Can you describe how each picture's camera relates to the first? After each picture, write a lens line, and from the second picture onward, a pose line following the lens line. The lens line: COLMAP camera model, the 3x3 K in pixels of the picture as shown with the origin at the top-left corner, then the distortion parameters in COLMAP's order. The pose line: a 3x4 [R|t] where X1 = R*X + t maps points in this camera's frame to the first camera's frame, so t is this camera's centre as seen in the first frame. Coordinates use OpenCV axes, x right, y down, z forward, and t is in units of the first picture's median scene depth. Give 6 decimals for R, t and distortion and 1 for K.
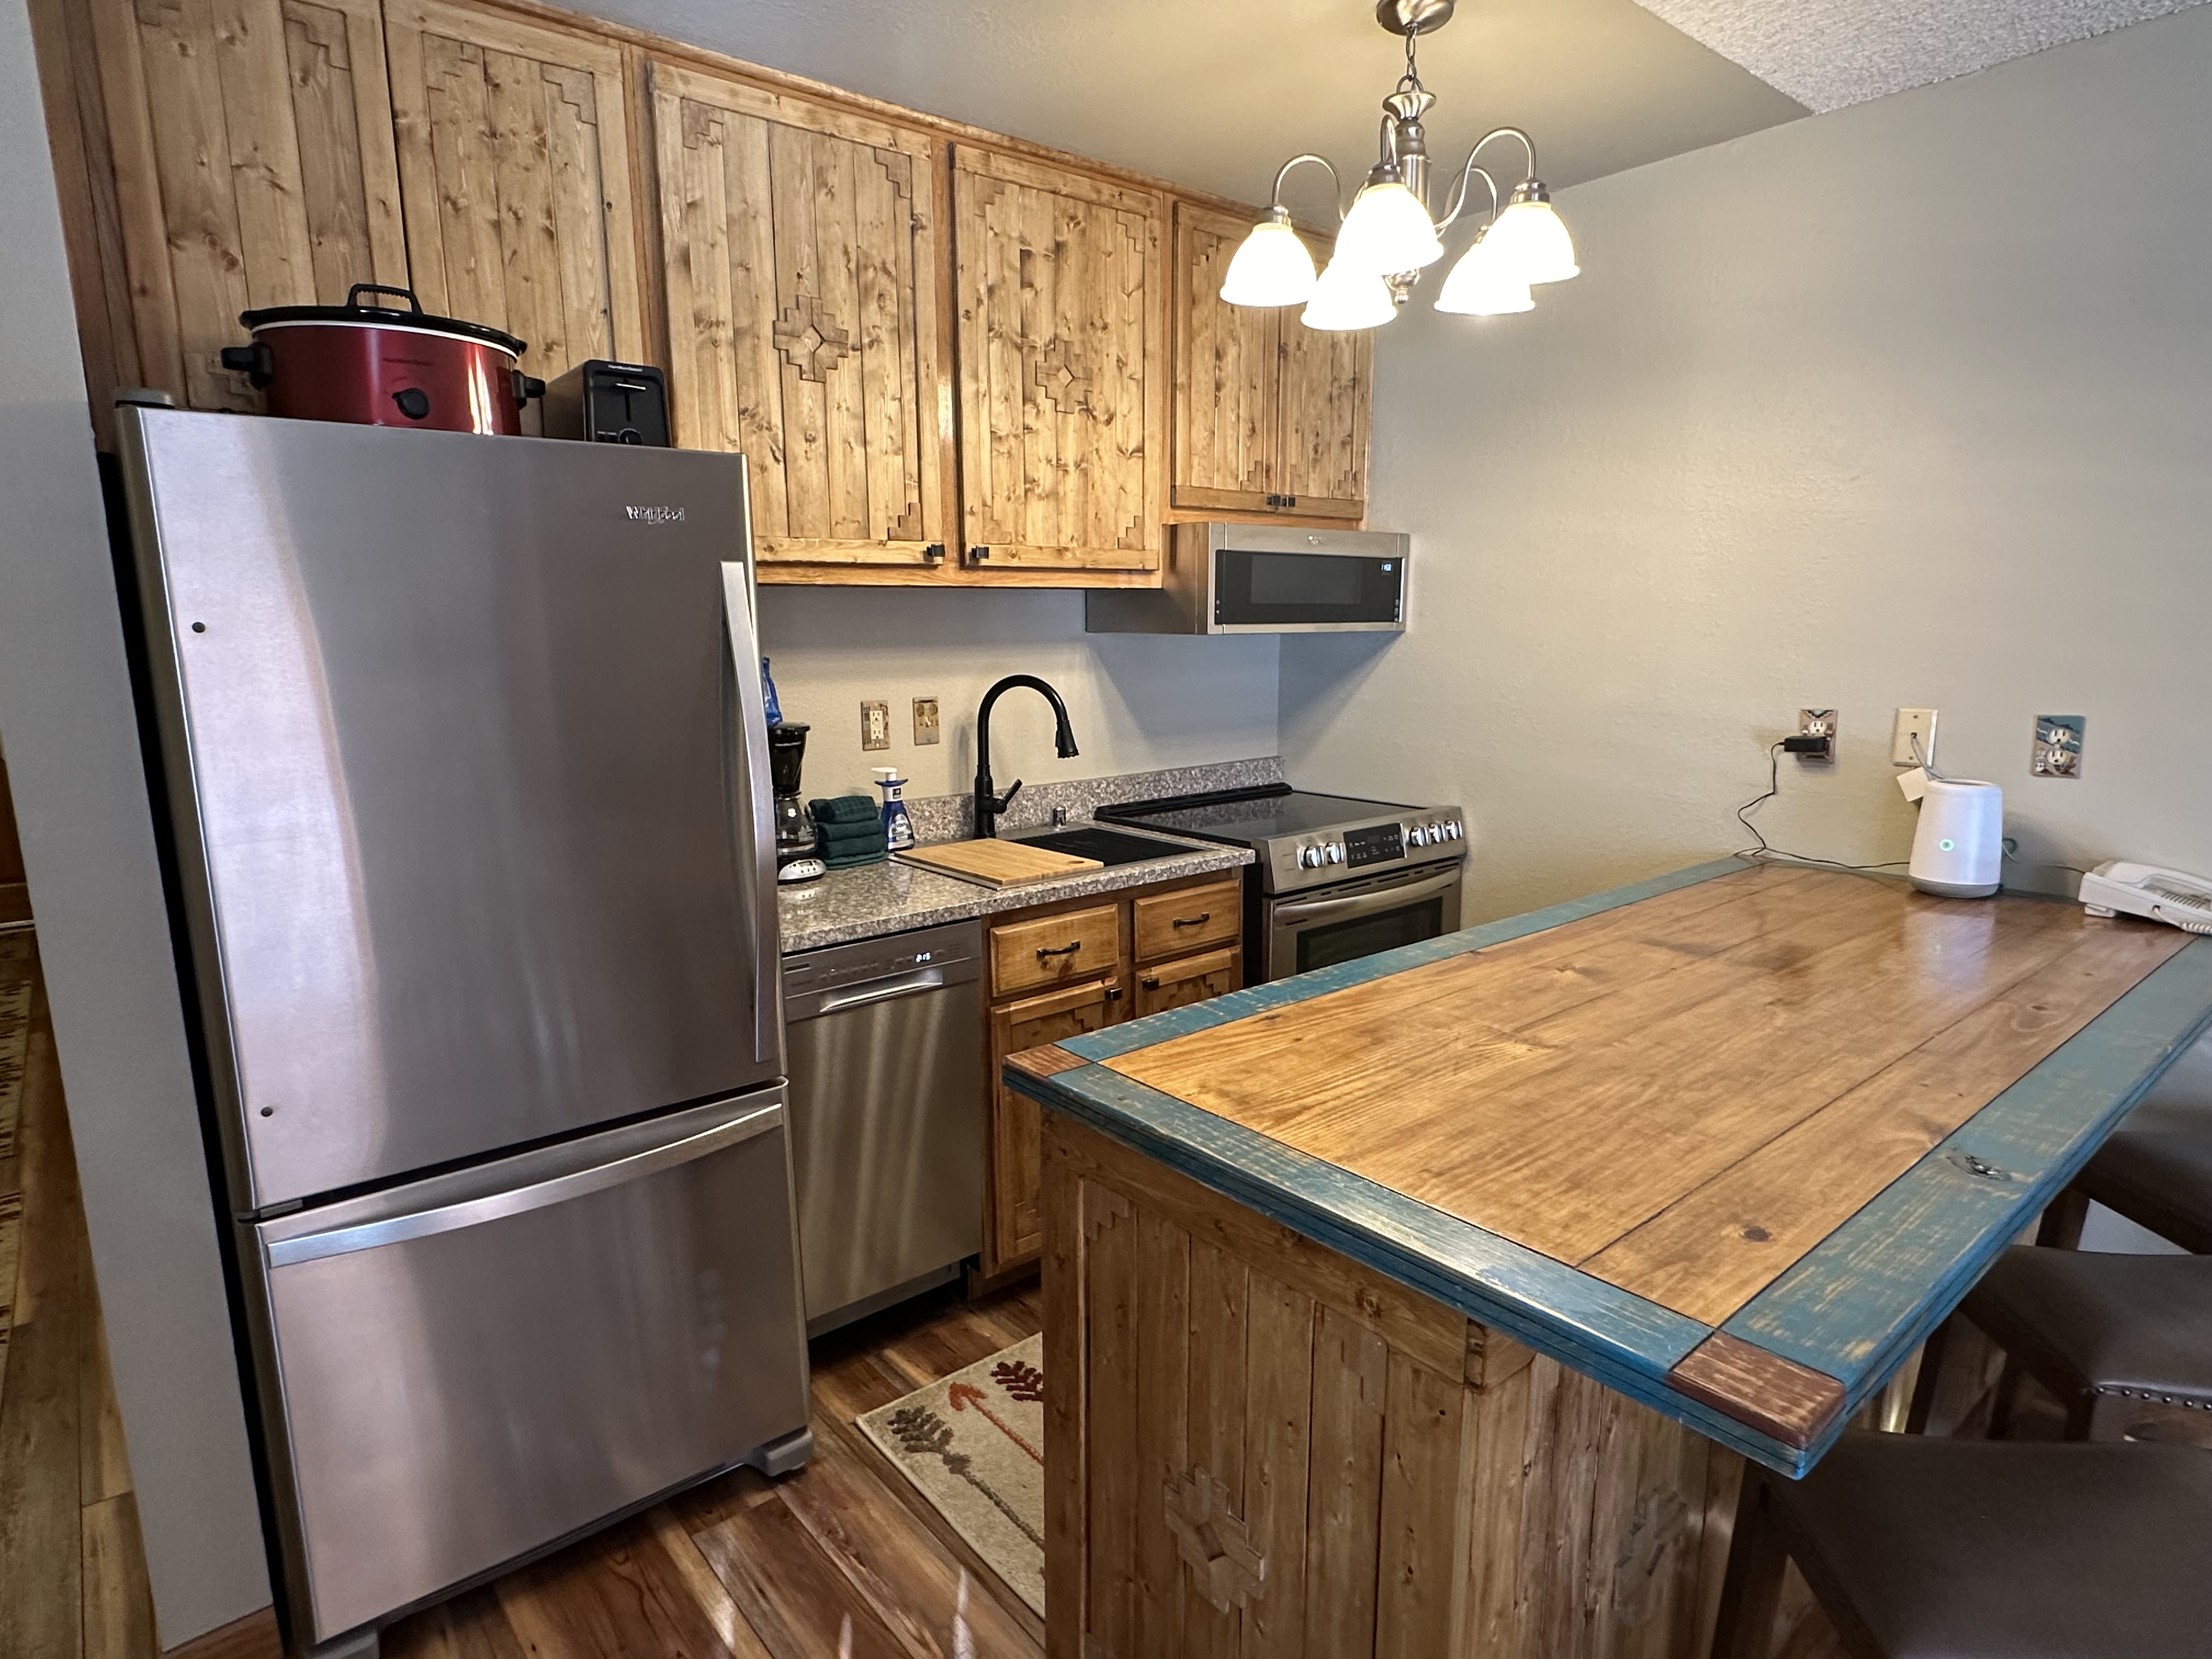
lens RADIAL K [[1240.1, 0, 1099.7], [0, 1240.1, 842.1], [0, 0, 1]] dist [-0.001632, -0.000304]
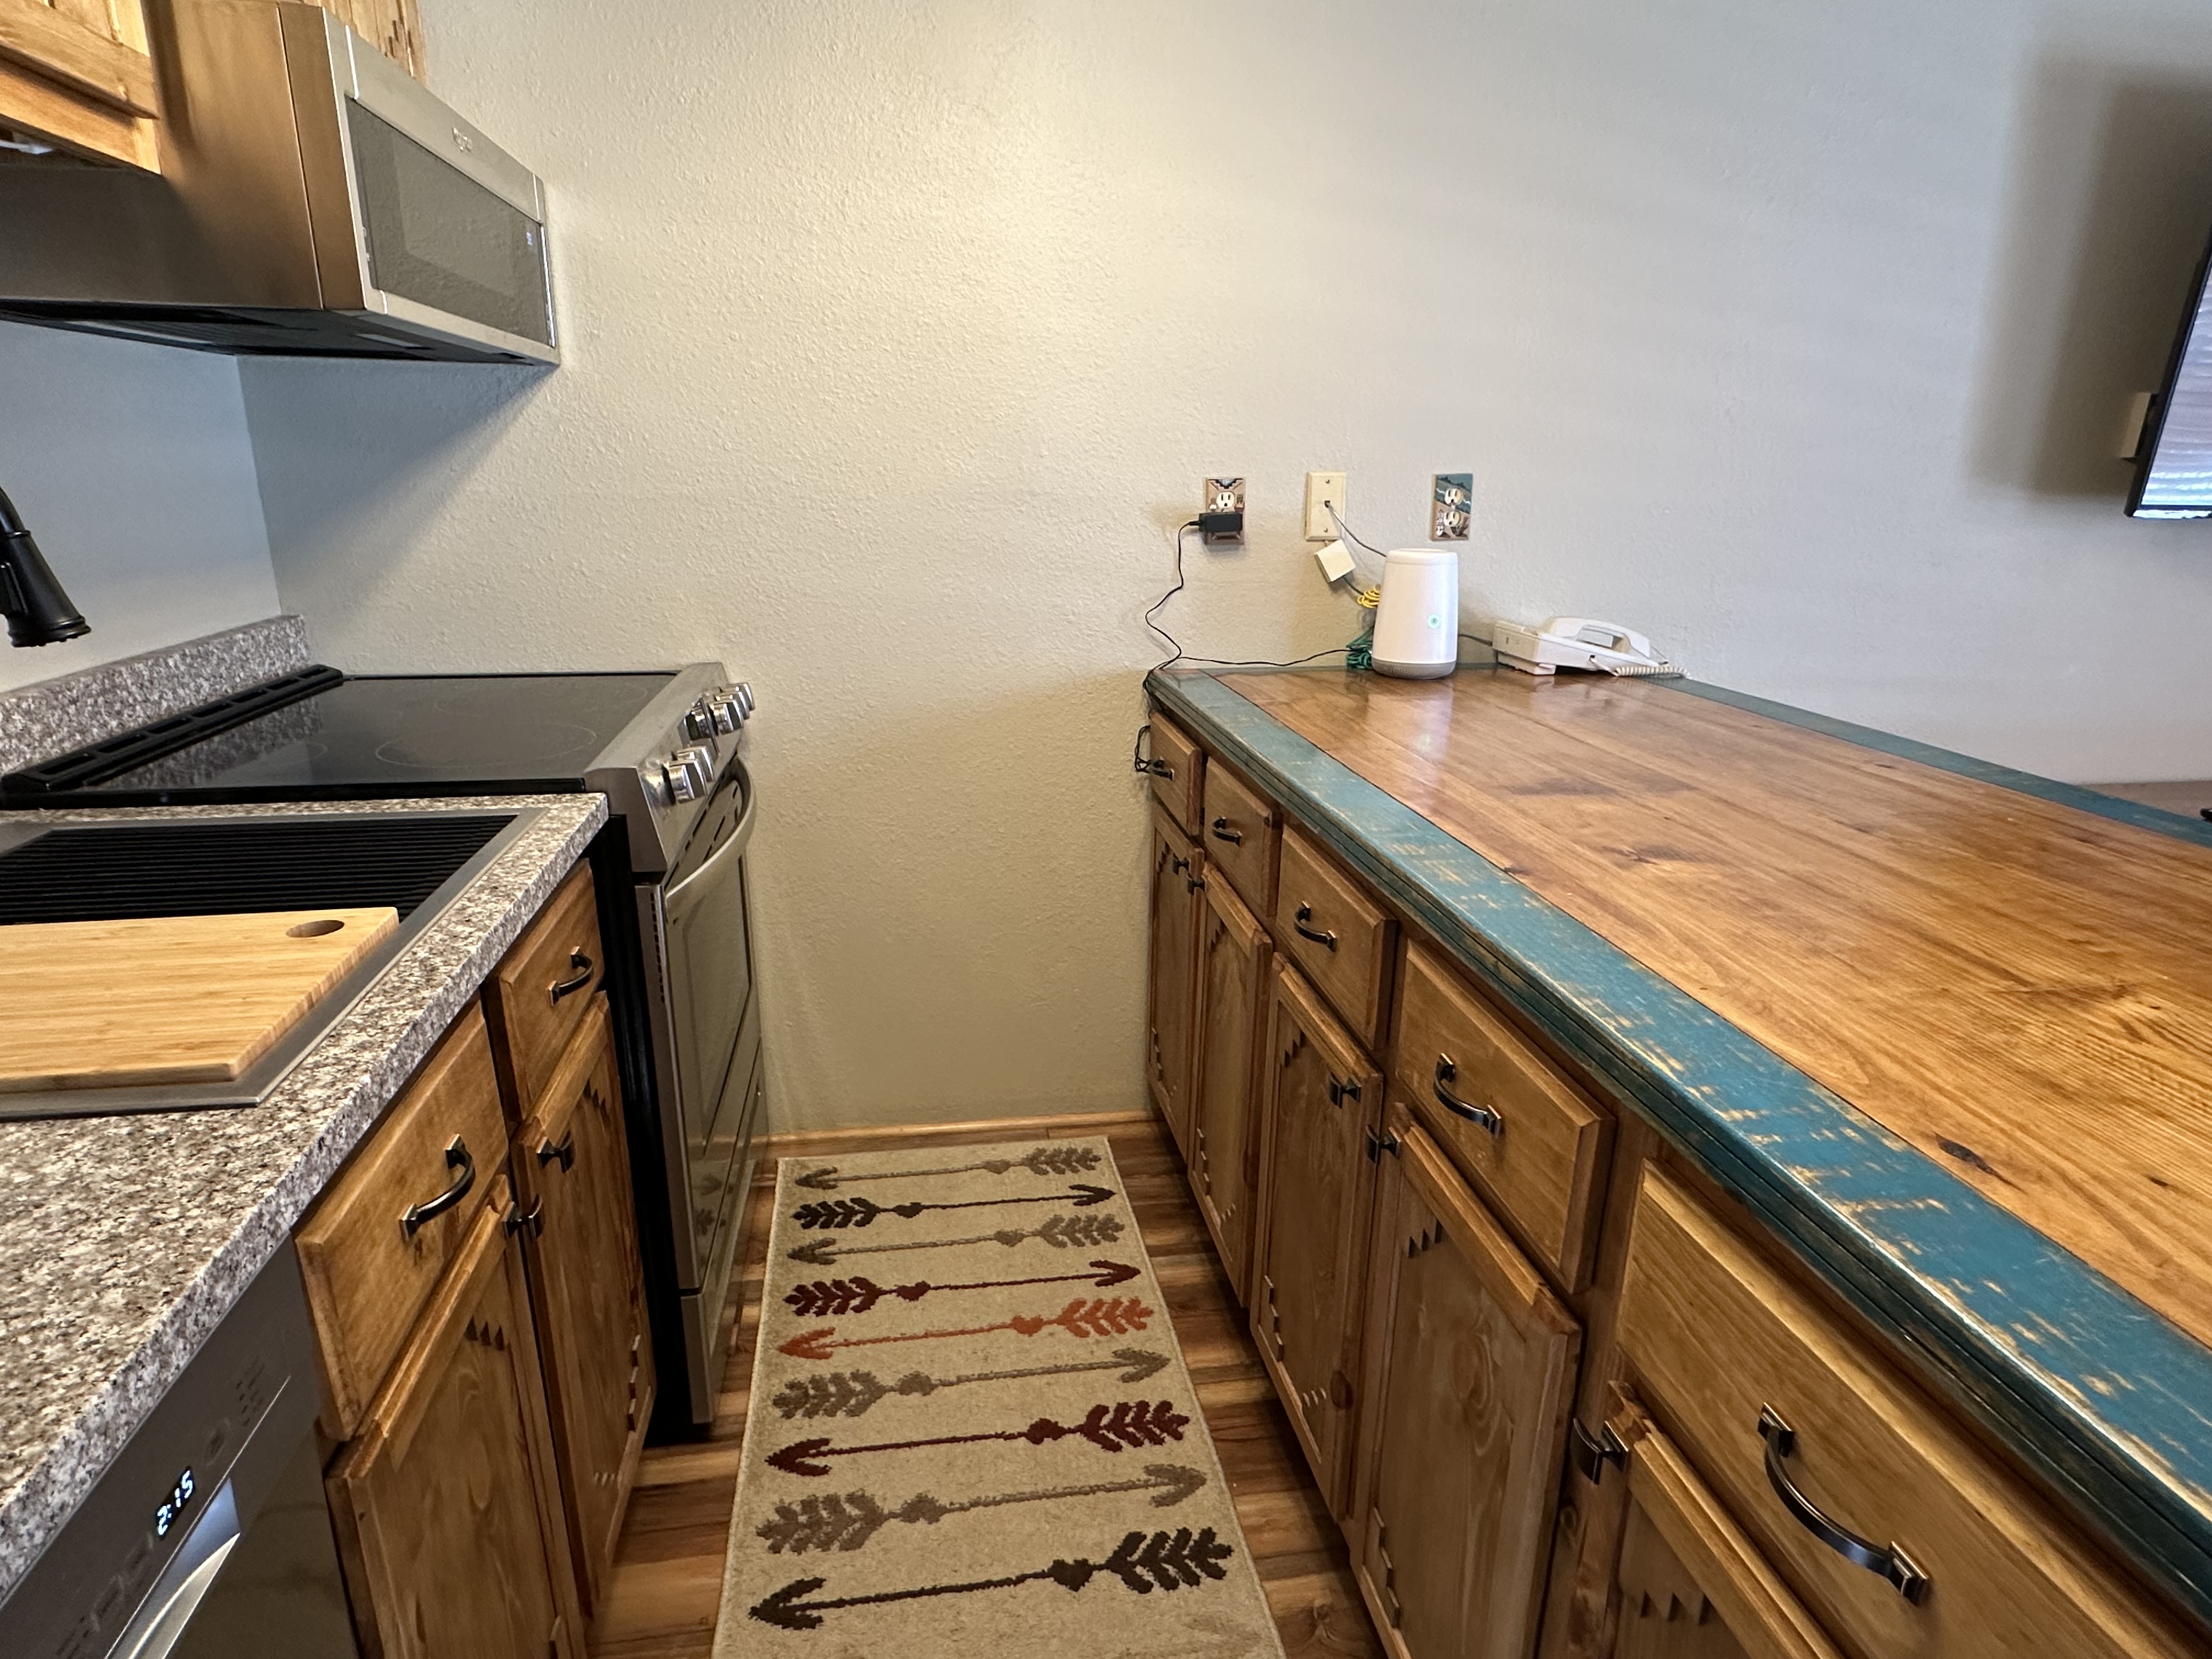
lens RADIAL K [[1240.1, 0, 1099.7], [0, 1240.1, 842.1], [0, 0, 1]] dist [-0.001632, -0.000304]
pose [[0.506971, -0.240569, 0.827712, -0.193884], [0.139923, 0.970496, 0.196365, -0.046002], [-0.850530, 0.016264, 0.525675, 0.641256]]
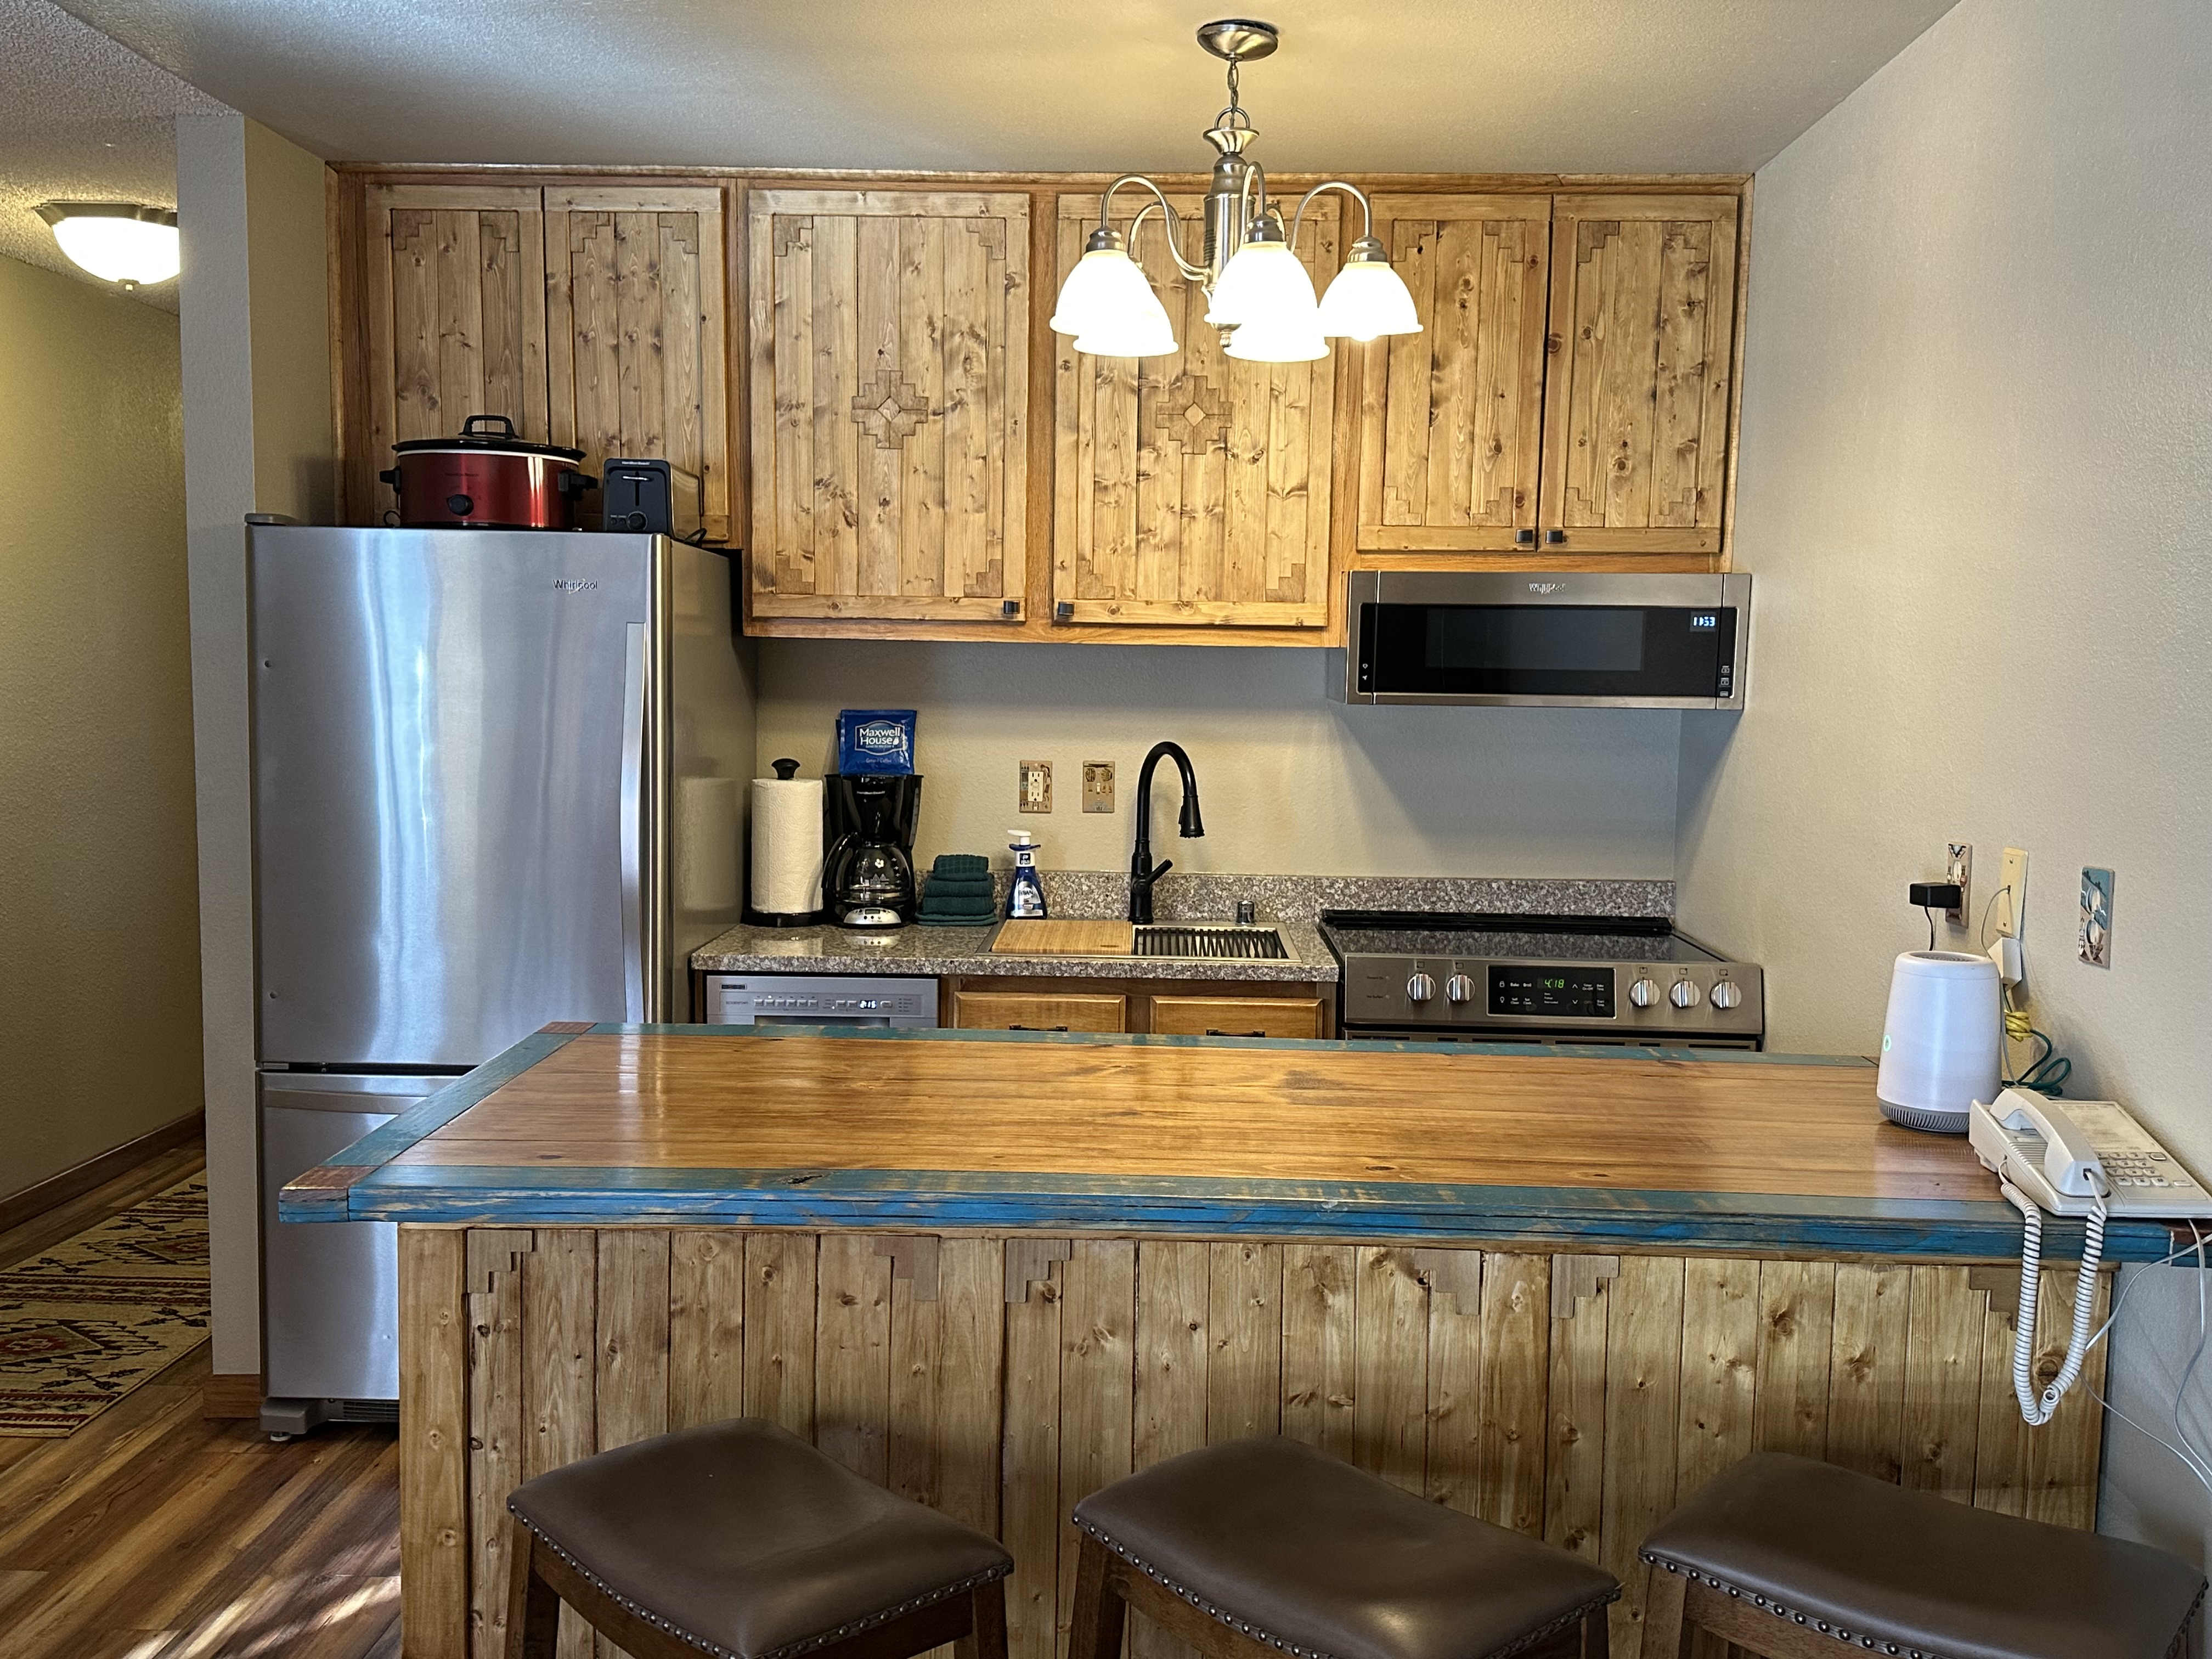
lens RADIAL K [[1967.4, 0, 1104.0], [0, 1967.4, 839.3], [0, 0, 1]] dist [0.185664, -0.355605]
pose [[0.749886, 0.080873, -0.656605, 0.934271], [-0.140587, 0.989311, -0.038709, -0.004770], [0.646456, 0.121337, 0.753241, -0.096592]]
